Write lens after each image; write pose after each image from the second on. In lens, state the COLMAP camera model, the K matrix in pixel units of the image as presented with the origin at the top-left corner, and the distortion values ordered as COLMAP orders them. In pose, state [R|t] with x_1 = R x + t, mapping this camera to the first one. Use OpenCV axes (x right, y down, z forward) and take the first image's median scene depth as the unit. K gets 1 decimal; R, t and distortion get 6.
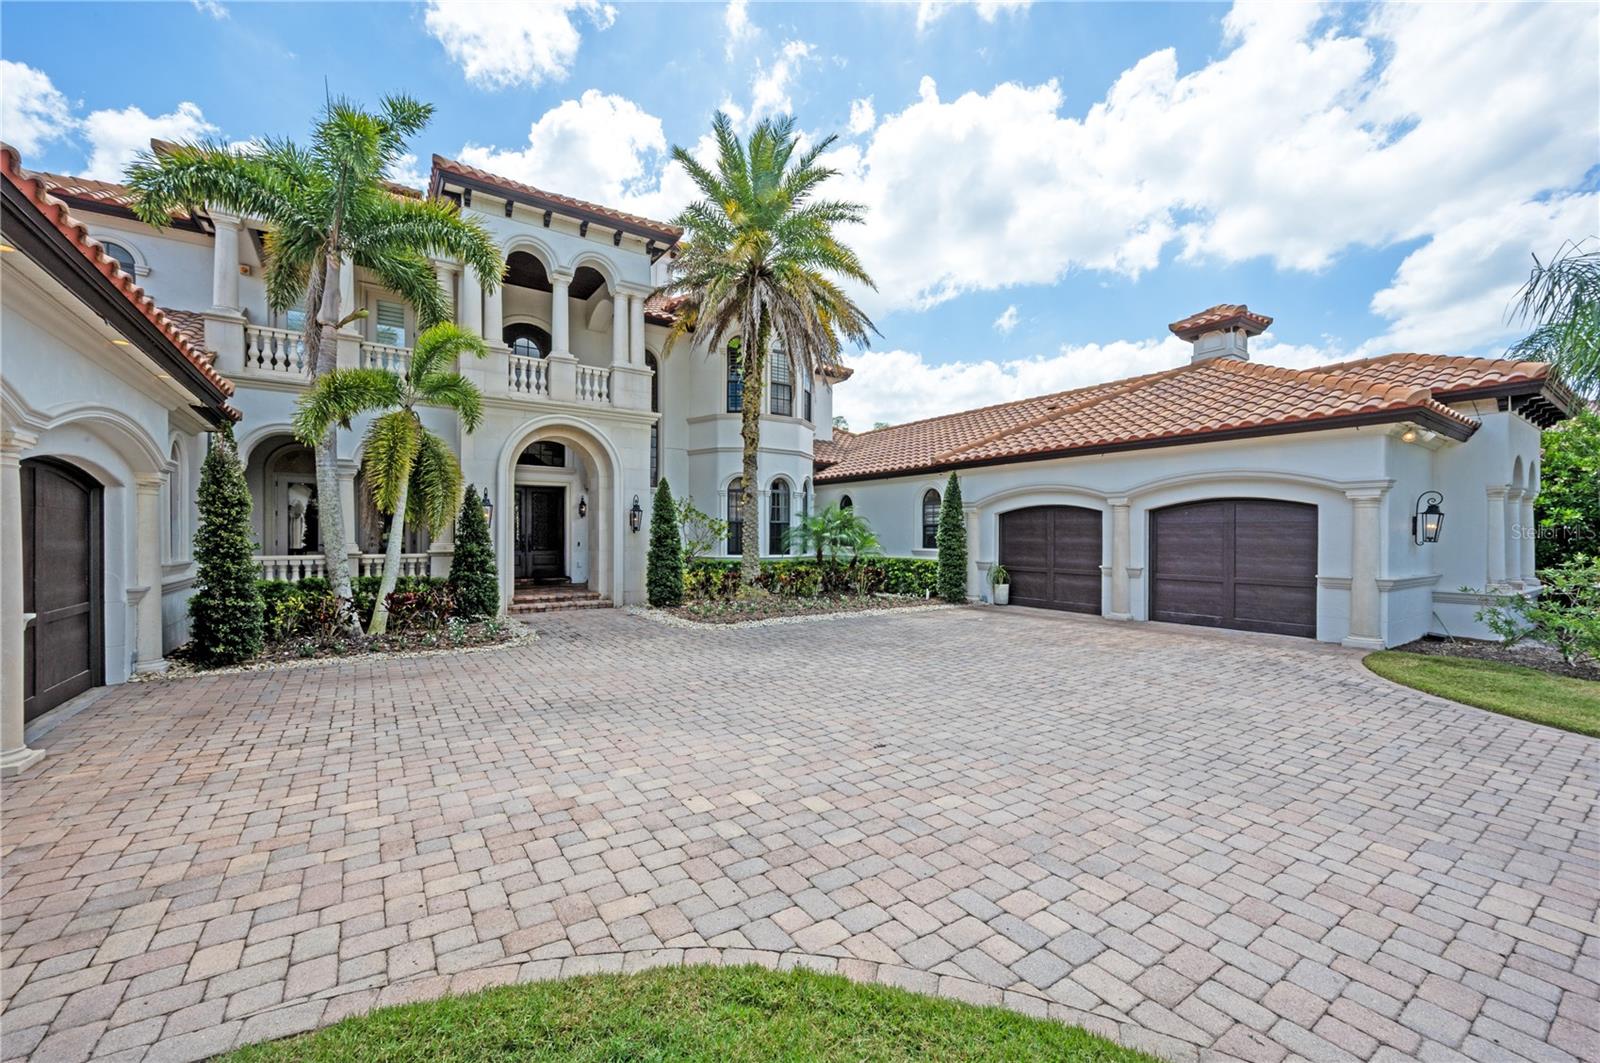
lens RADIAL K [[636.7, 0, 800.0], [0, 636.7, 531.5], [0, 0, 1]] dist [-0.002079, -0.000161]
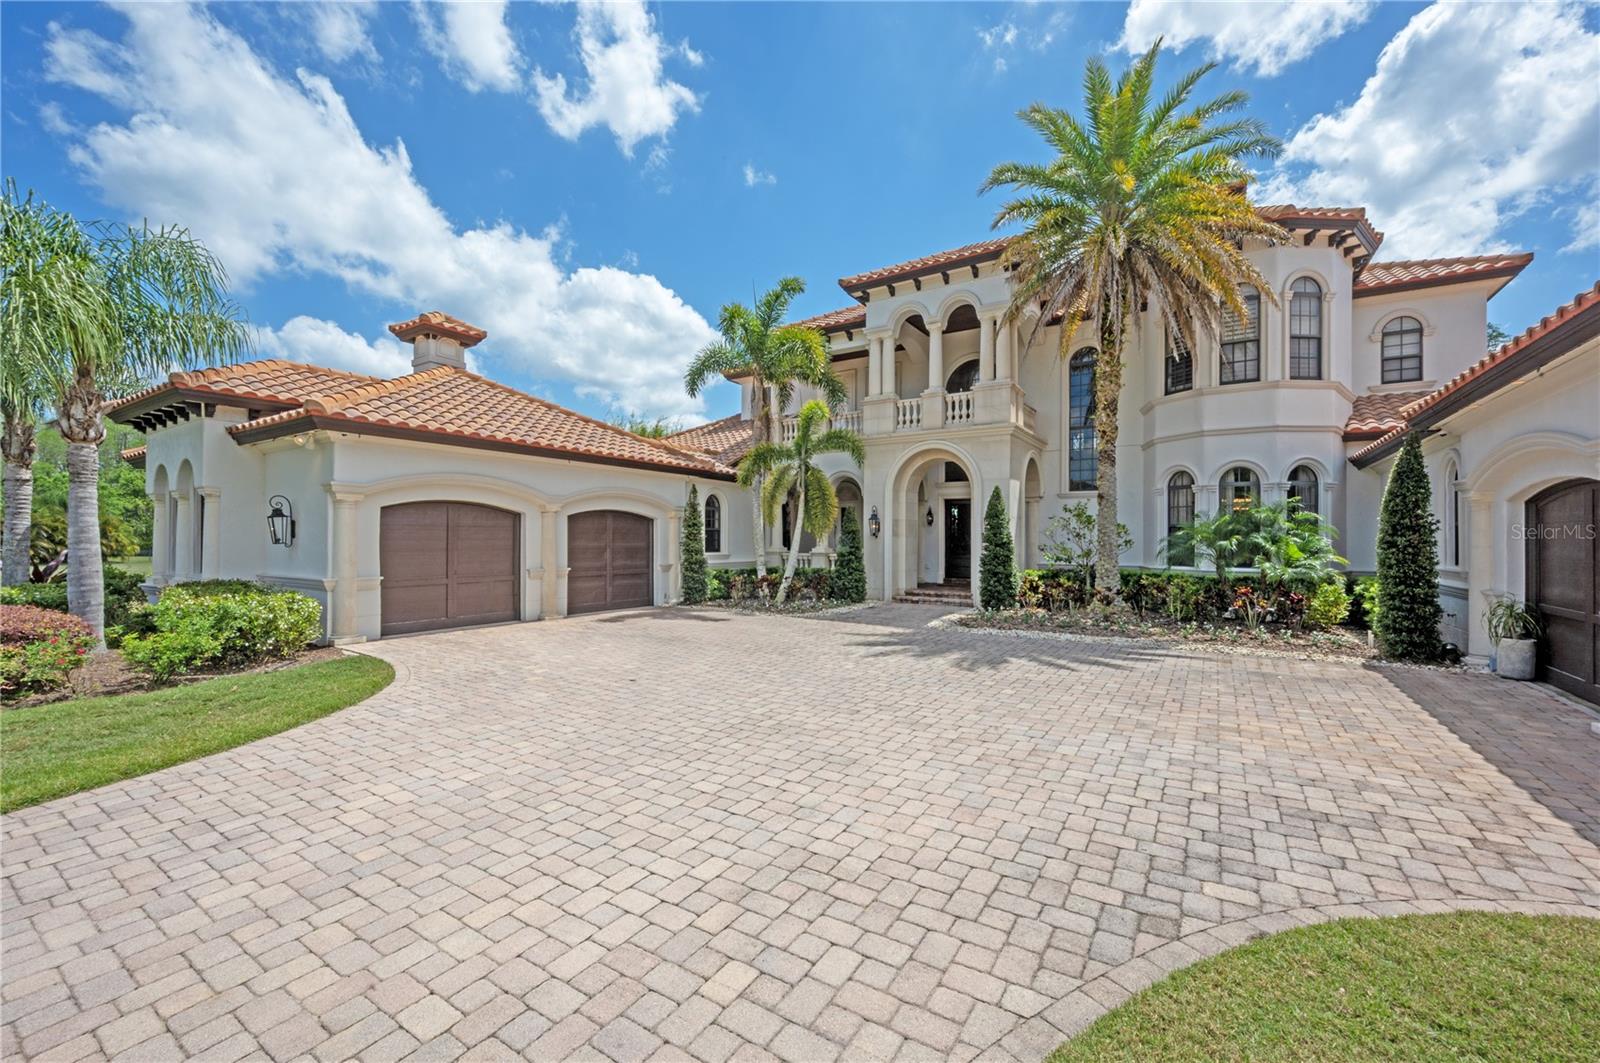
lens RADIAL K [[654.2, 0, 800.0], [0, 654.2, 531.5], [0, 0, 1]] dist [0.000449, 0.000035]
pose [[0.387620, -0.011277, -0.921750, 1.429455], [0.001418, 0.999931, -0.011636, 0.002848], [0.921818, 0.003203, 0.387609, 0.638451]]
